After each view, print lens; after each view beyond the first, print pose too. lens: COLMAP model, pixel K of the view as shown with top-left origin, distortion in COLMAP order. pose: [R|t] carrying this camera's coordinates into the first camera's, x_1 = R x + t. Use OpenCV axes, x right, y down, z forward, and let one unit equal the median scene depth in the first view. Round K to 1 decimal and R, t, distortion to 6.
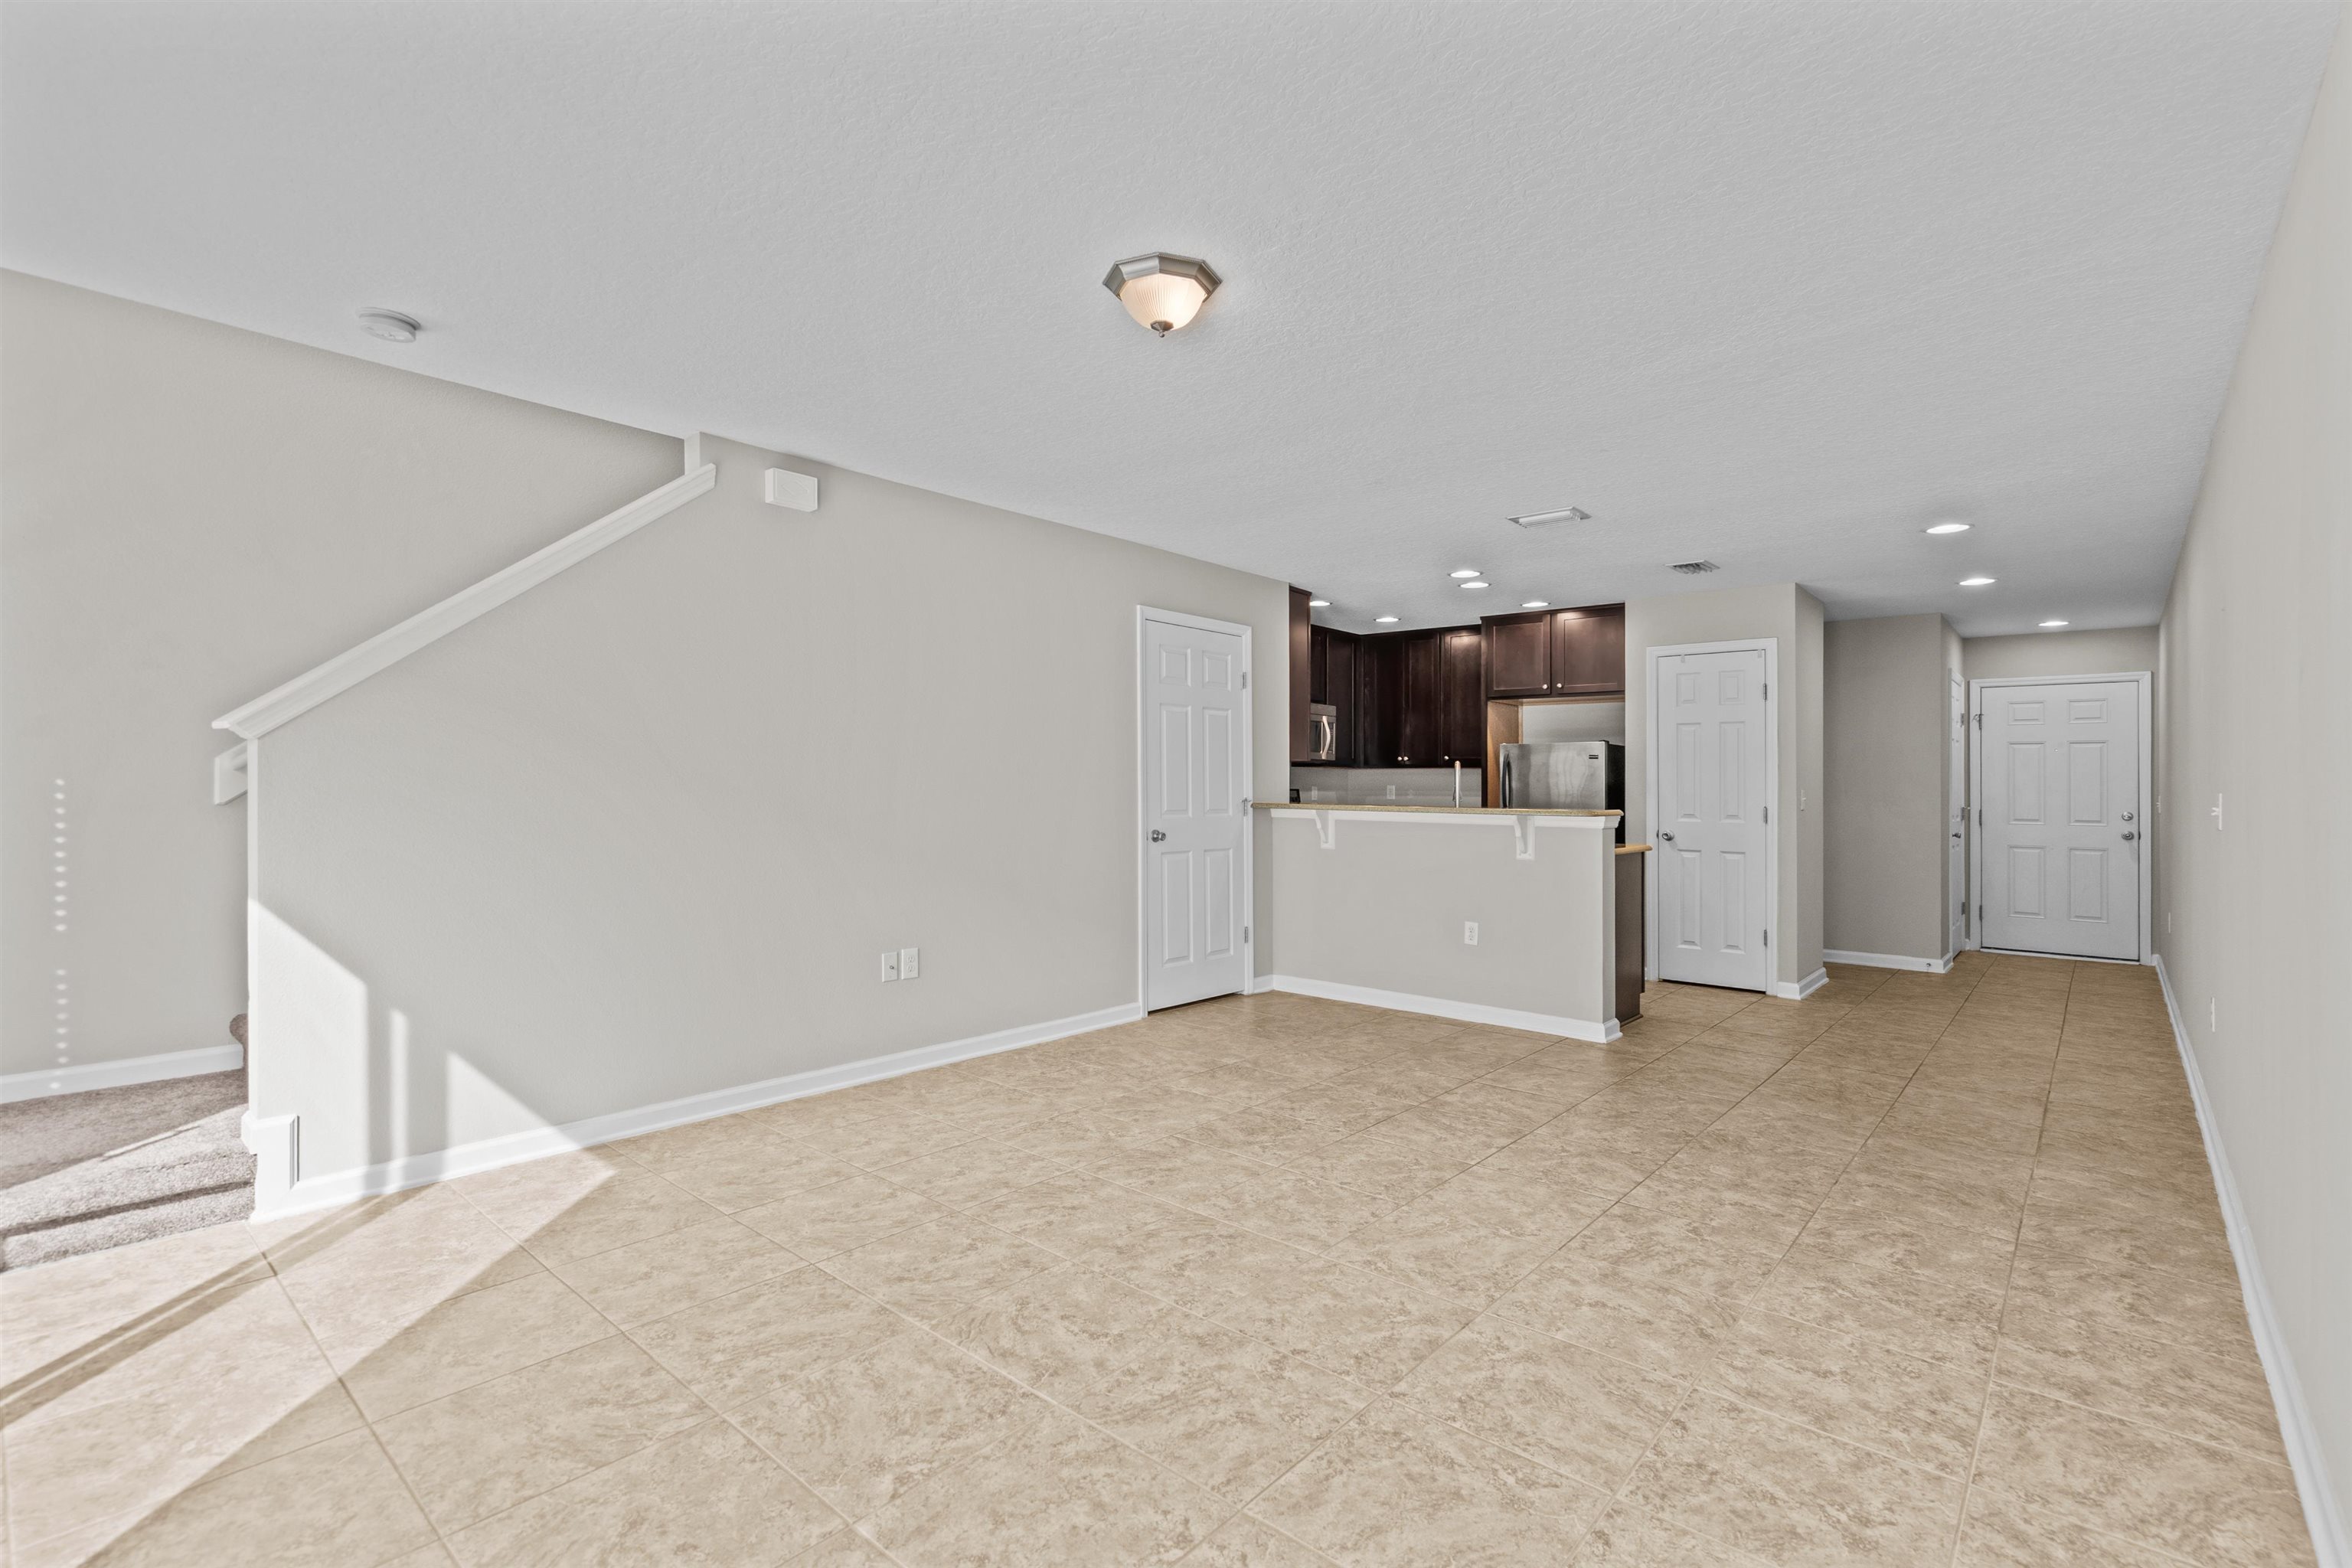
lens RADIAL K [[1071.0, 0, 1168.8], [0, 1071.0, 772.5], [0, 0, 1]] dist [-0.003895, 0.001515]
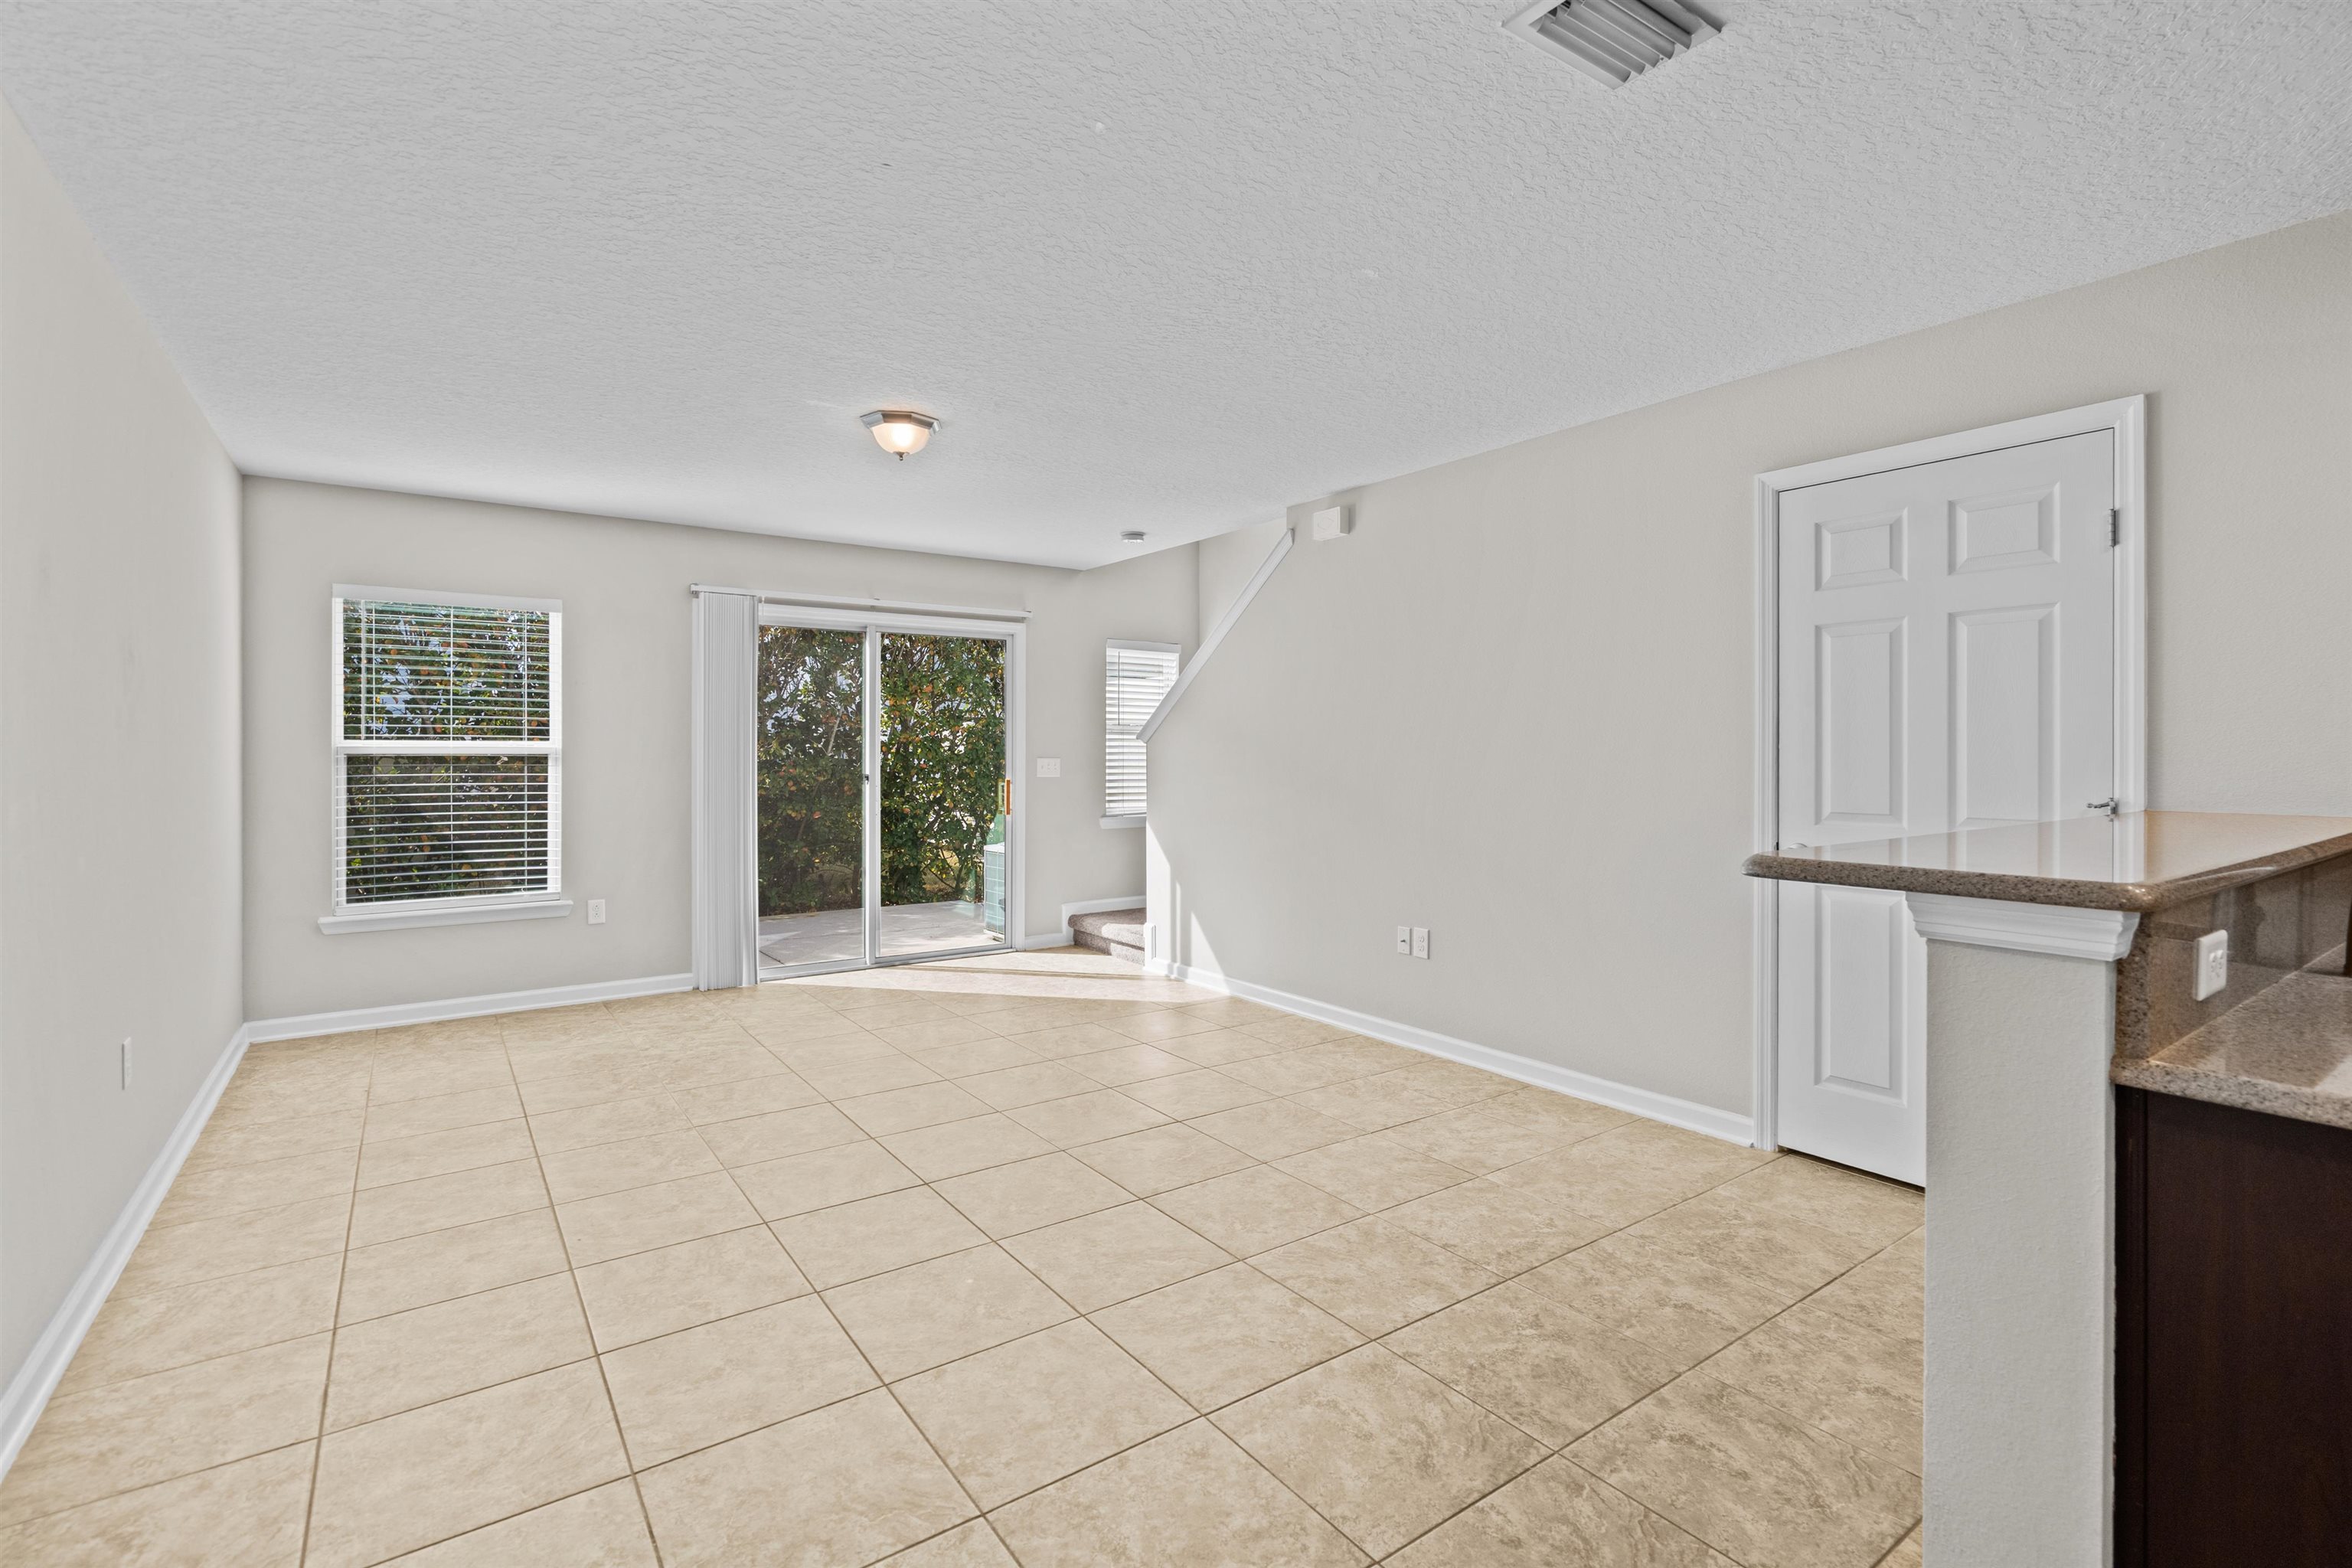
lens RADIAL K [[1071.0, 0, 1190.4], [0, 1071.0, 755.1], [0, 0, 1]] dist [-0.003895, 0.001515]
pose [[-0.219545, -0.009235, -0.975559, 1.044913], [0.009254, 0.999890, -0.011548, 0.014880], [0.975558, -0.011563, -0.219436, 1.333355]]
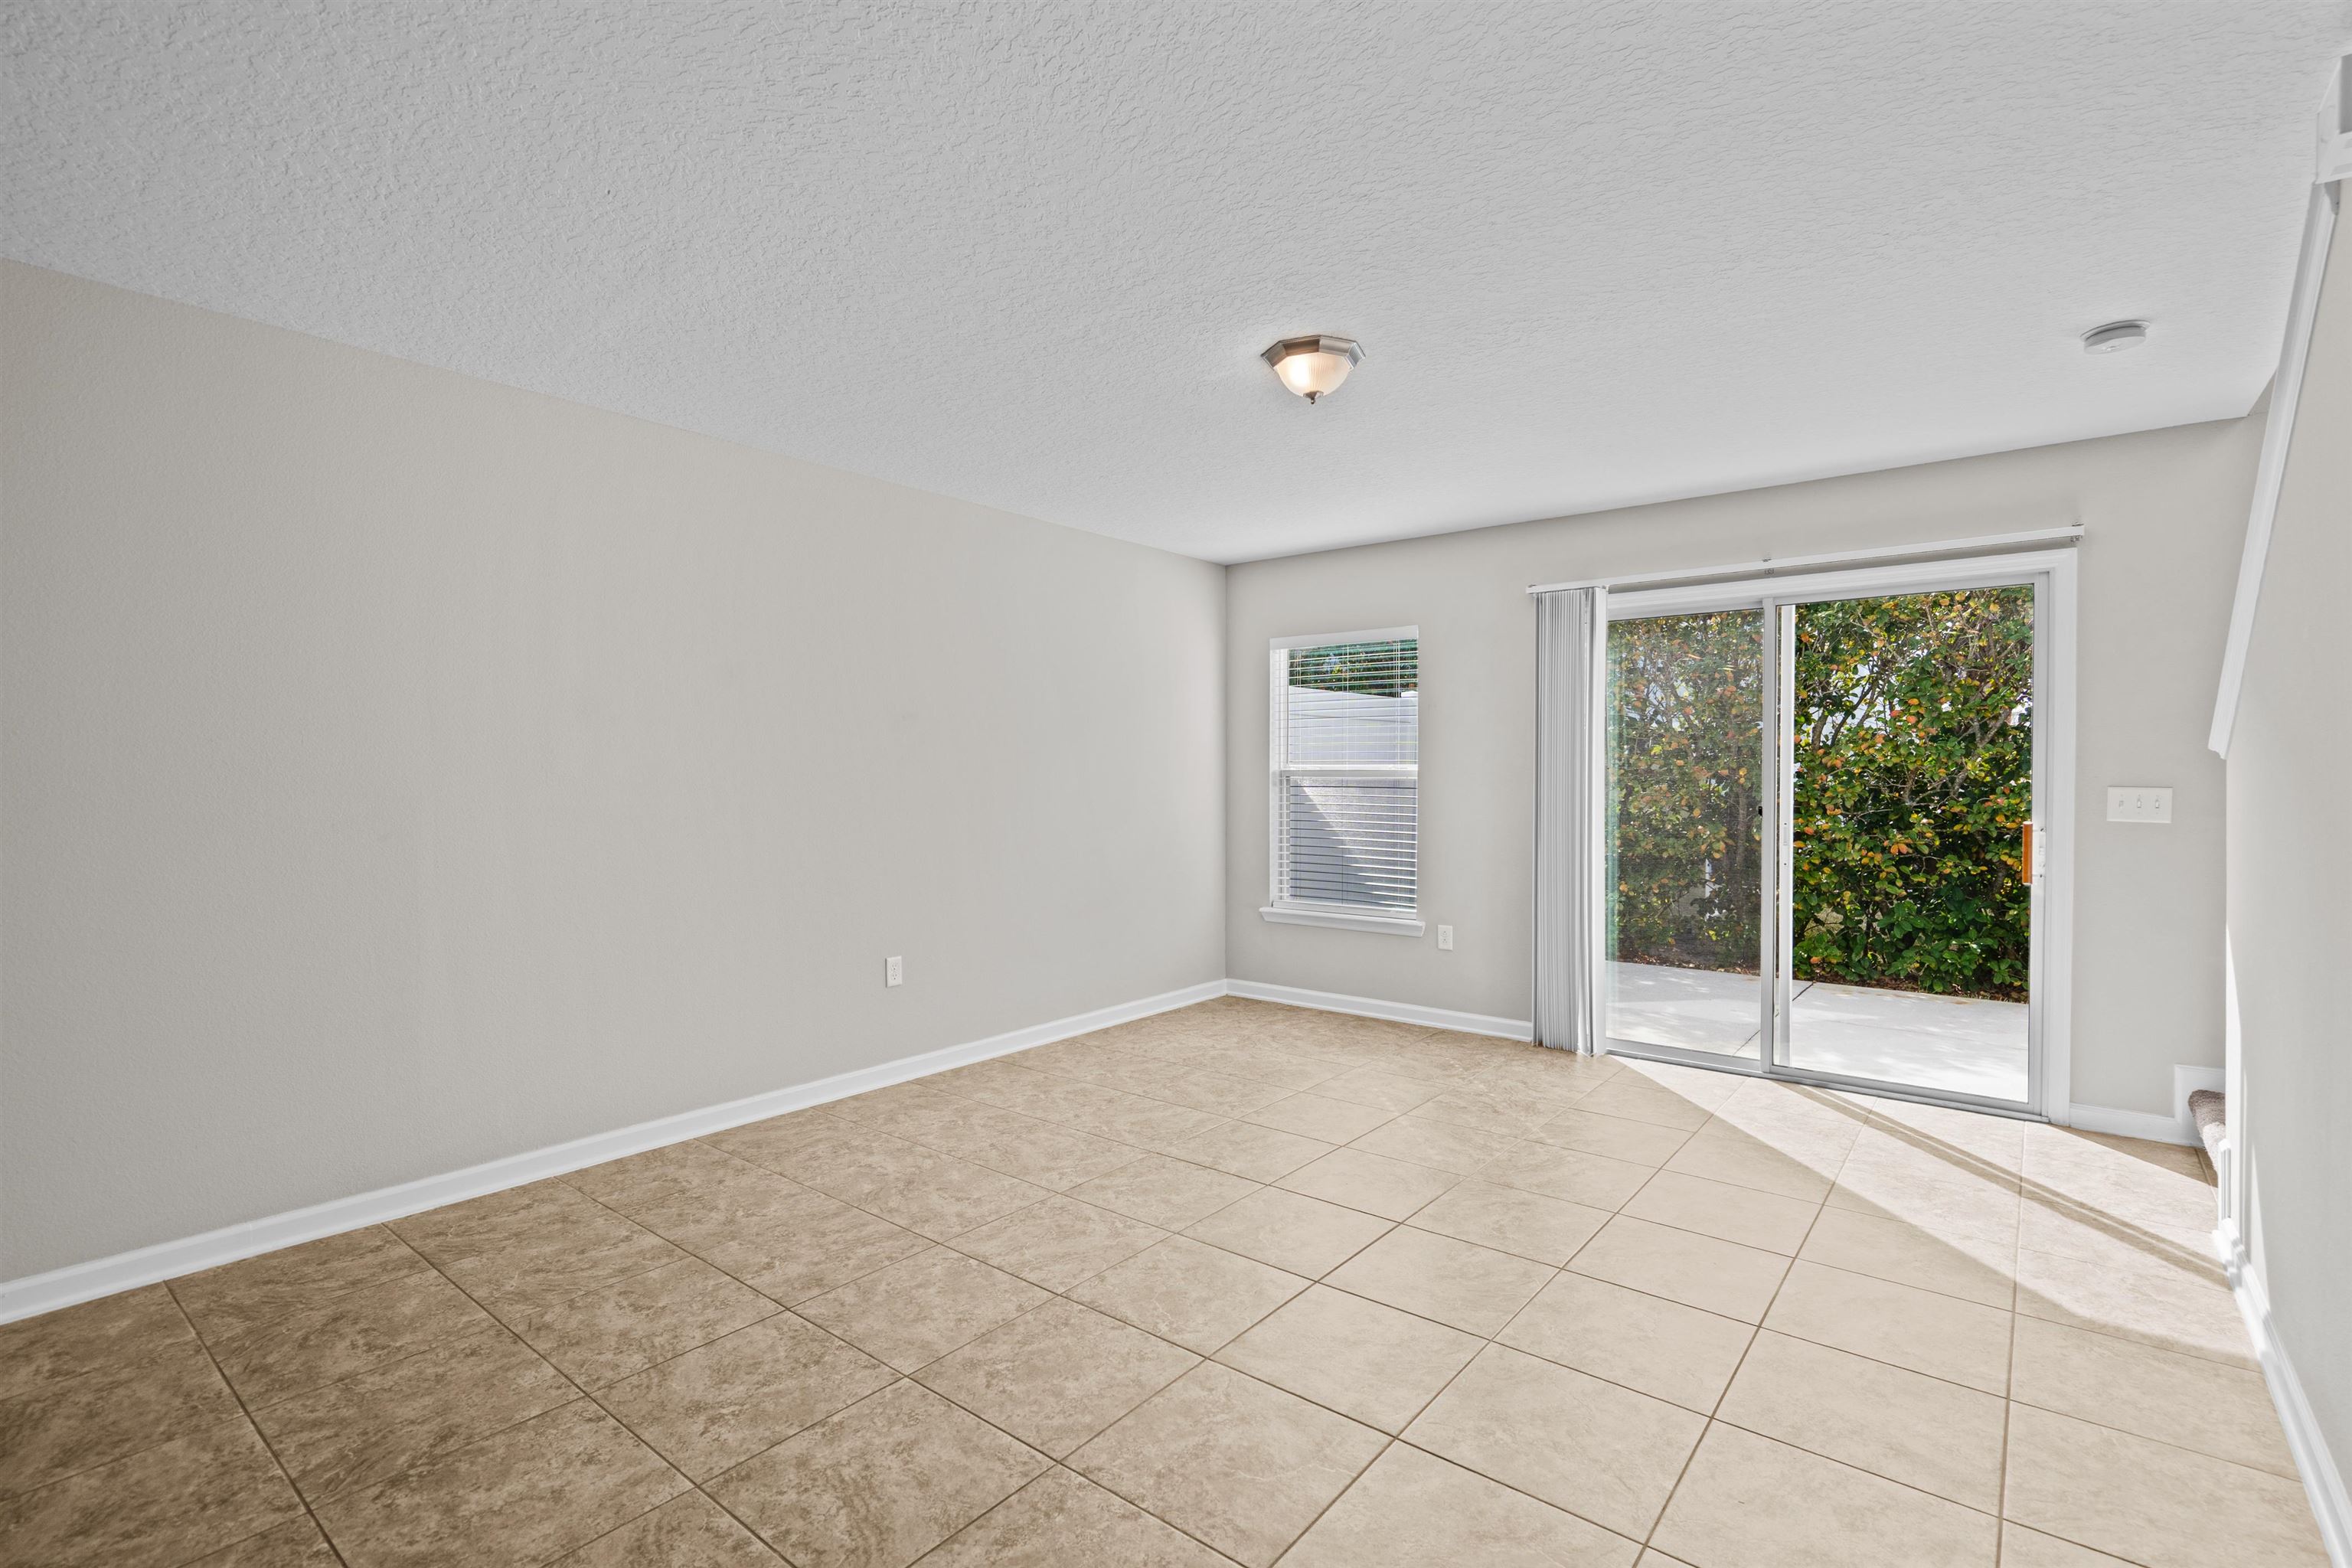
lens RADIAL K [[1071.0, 0, 1175.6], [0, 1071.0, 798.1], [0, 0, 1]] dist [-0.003895, 0.001515]
pose [[-0.998843, -0.010221, -0.046987, 0.157055], [-0.010612, 0.999911, 0.008080, 0.007400], [0.046900, 0.008570, -0.998863, 1.670019]]
